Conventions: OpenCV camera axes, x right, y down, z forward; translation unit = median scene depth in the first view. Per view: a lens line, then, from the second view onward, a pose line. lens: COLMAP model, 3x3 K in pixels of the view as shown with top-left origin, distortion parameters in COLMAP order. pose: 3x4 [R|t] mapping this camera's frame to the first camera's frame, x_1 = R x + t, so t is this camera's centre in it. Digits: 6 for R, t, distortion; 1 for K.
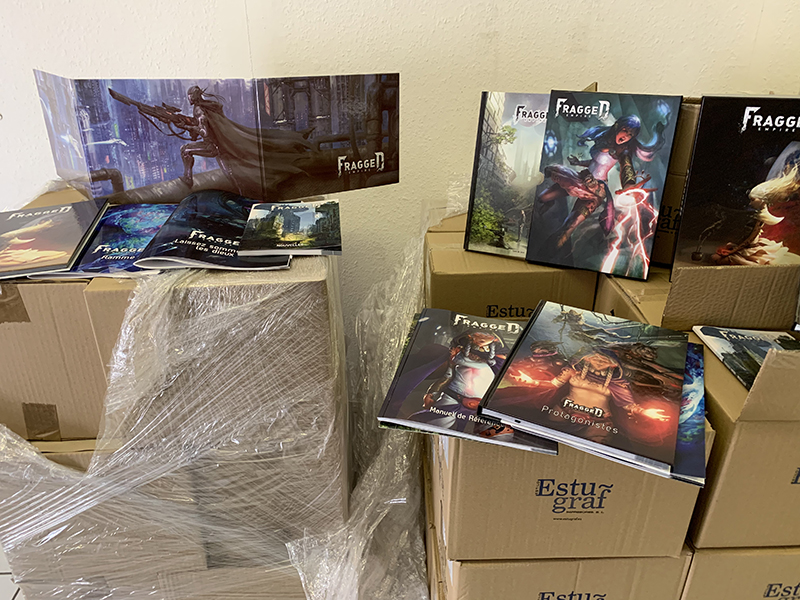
lens RADIAL K [[612.7, 0, 399.3], [0, 612.7, 296.5], [0, 0, 1]] dist [0.034739, -0.067776]
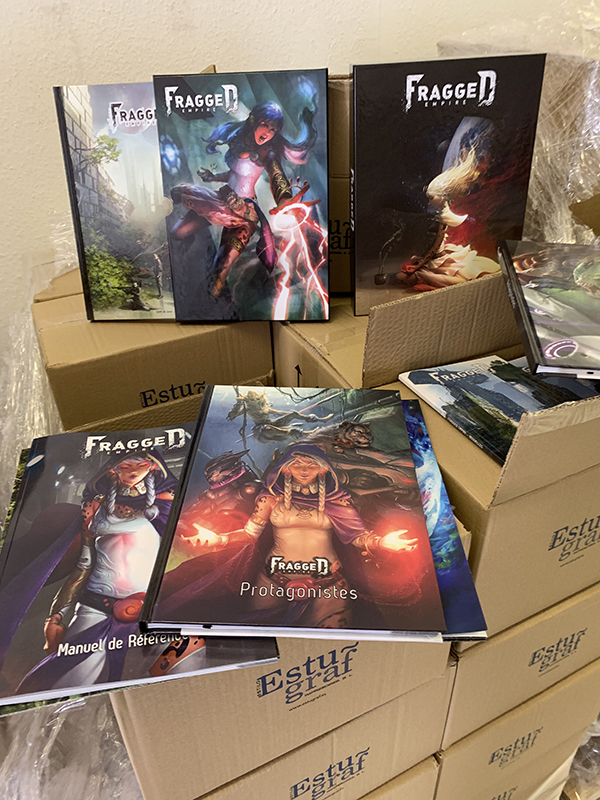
lens RADIAL K [[612.7, 0, 300.0], [0, 612.7, 400.0], [0, 0, 1]] dist [0.034739, -0.067776]
pose [[0.913946, -0.243663, 0.324549, 0.095335], [0.199545, 0.966162, 0.163441, -0.070004], [-0.353391, -0.084614, 0.931641, 0.297773]]
